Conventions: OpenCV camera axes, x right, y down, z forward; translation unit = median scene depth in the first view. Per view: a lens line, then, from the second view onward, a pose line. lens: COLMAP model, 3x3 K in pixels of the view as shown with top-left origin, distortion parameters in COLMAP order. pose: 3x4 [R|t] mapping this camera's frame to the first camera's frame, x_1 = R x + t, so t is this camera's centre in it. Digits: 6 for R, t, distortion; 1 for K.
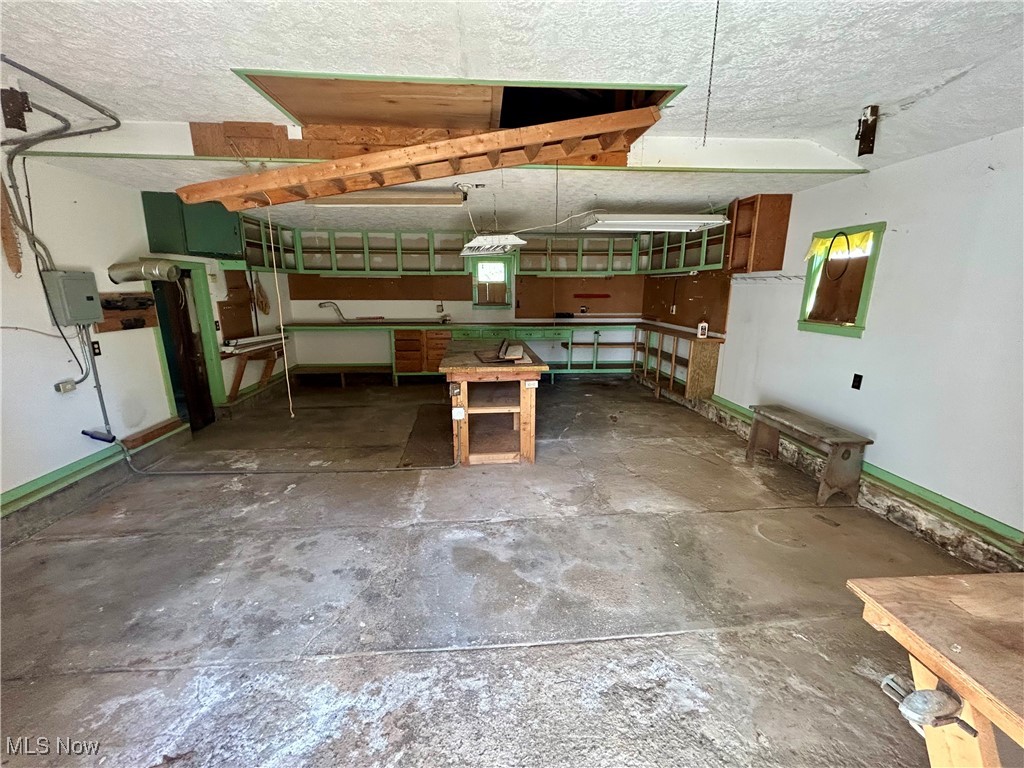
lens RADIAL K [[416.7, 0, 509.9], [0, 416.7, 381.6], [0, 0, 1]] dist [-0.000683, 0.001972]
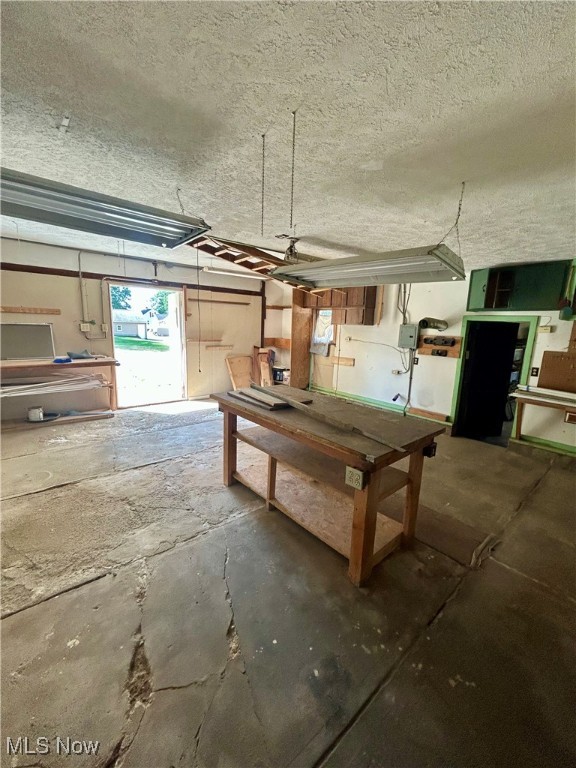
lens RADIAL K [[312.5, 0, 287.8], [0, 312.5, 381.8], [0, 0, 1]] dist [-0.000683, 0.001972]
pose [[-0.807828, 0.076596, -0.584420, 0.403361], [-0.166770, 0.921302, 0.351270, -0.388037], [0.565333, 0.381230, -0.731480, 1.663752]]
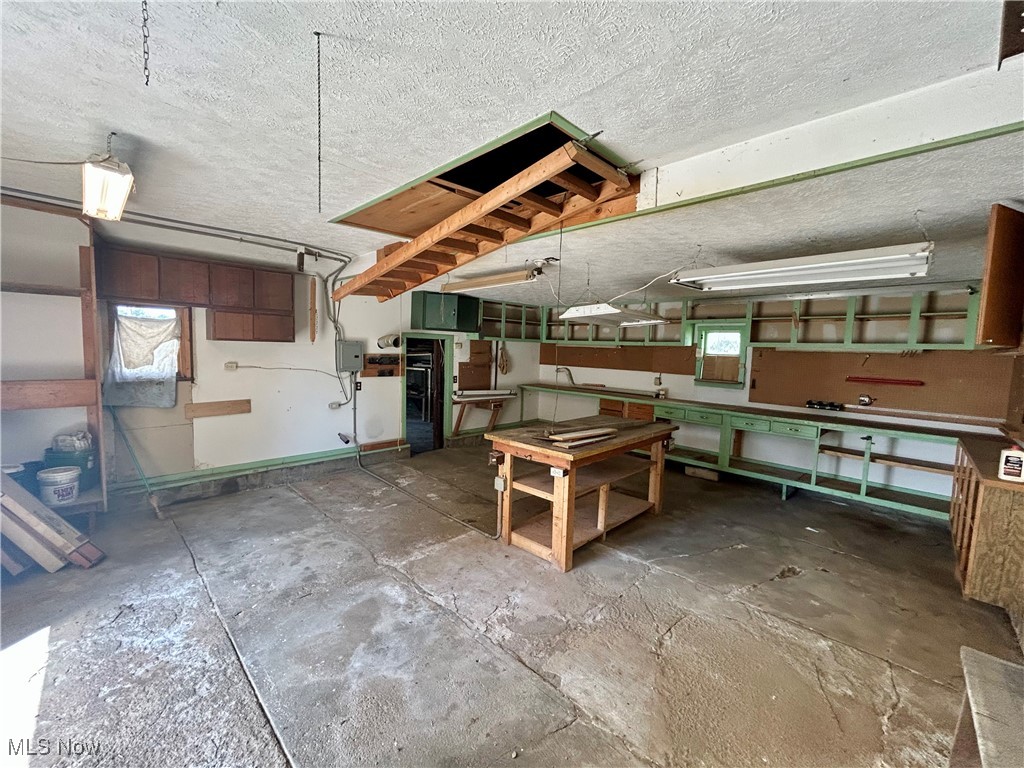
lens RADIAL K [[416.7, 0, 512.8], [0, 416.7, 383.4], [0, 0, 1]] dist [-0.000683, 0.001972]
pose [[0.655137, 0.083197, -0.750915, 0.597596], [-0.197520, 0.978211, -0.063946, -0.096166], [0.729233, 0.190215, 0.657296, 0.325957]]
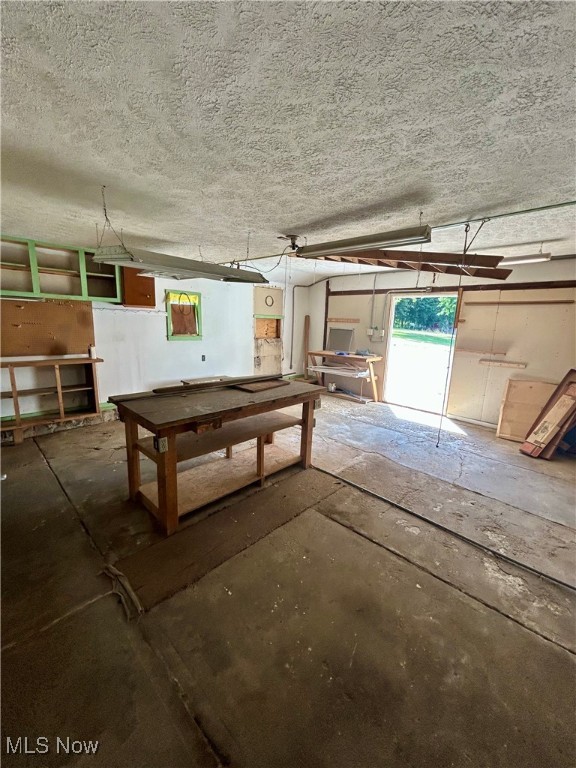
lens RADIAL K [[312.5, 0, 291.8], [0, 312.5, 382.2], [0, 0, 1]] dist [-0.000683, 0.001972]
pose [[-0.660080, -0.172467, 0.731129, -0.756176], [0.126617, 0.933818, 0.334592, -0.363803], [-0.740448, 0.313431, -0.594557, 1.548172]]
